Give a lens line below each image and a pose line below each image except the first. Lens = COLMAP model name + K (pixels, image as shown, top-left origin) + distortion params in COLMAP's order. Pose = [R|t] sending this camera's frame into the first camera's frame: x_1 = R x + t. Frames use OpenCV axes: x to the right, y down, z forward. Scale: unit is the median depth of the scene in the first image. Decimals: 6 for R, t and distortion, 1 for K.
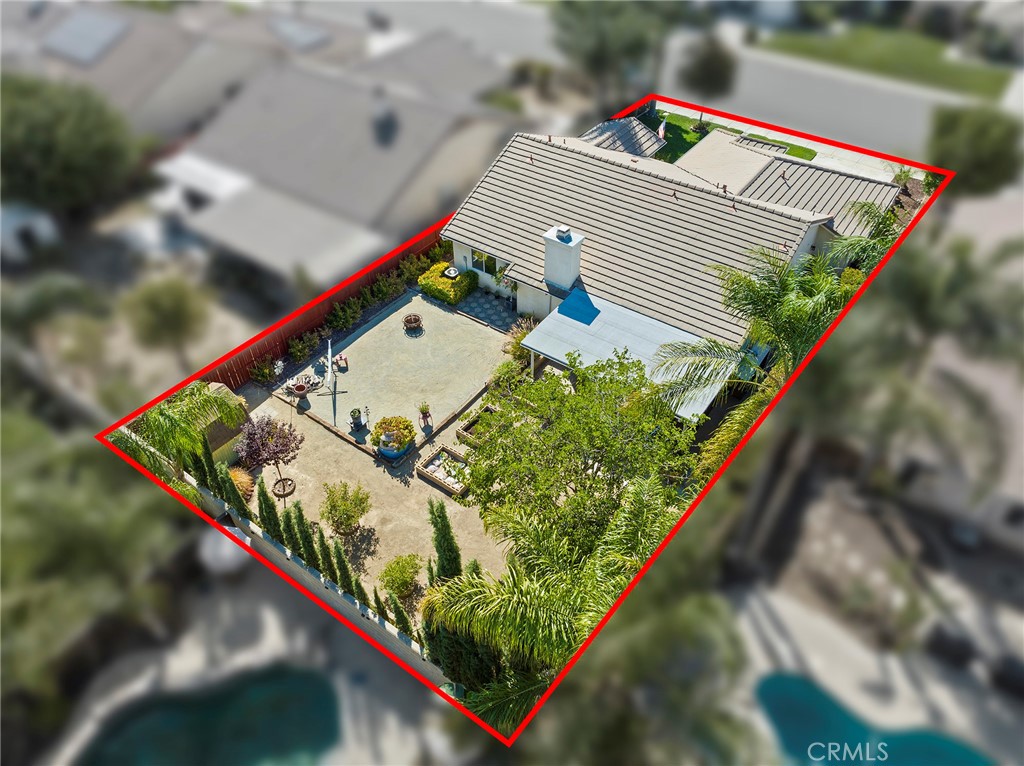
lens RADIAL K [[715.6, 0, 512.0], [0, 715.6, 383.0], [0, 0, 1]] dist [-0.029727, -0.000943]
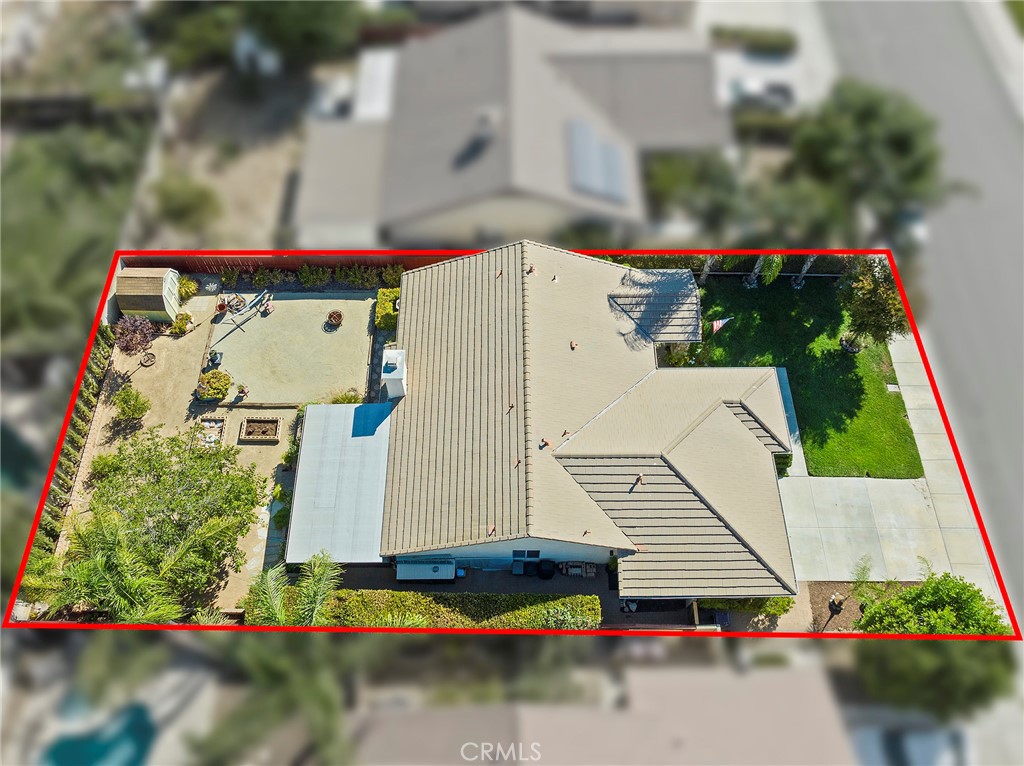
lens RADIAL K [[718.1, 0, 512.0], [0, 718.1, 383.0], [0, 0, 1]] dist [0.001082, 0.000091]
pose [[0.587419, 0.713524, -0.381867, 0.590852], [-0.554709, 0.698571, 0.451992, -0.745411], [0.589269, -0.053684, 0.806152, 0.210077]]
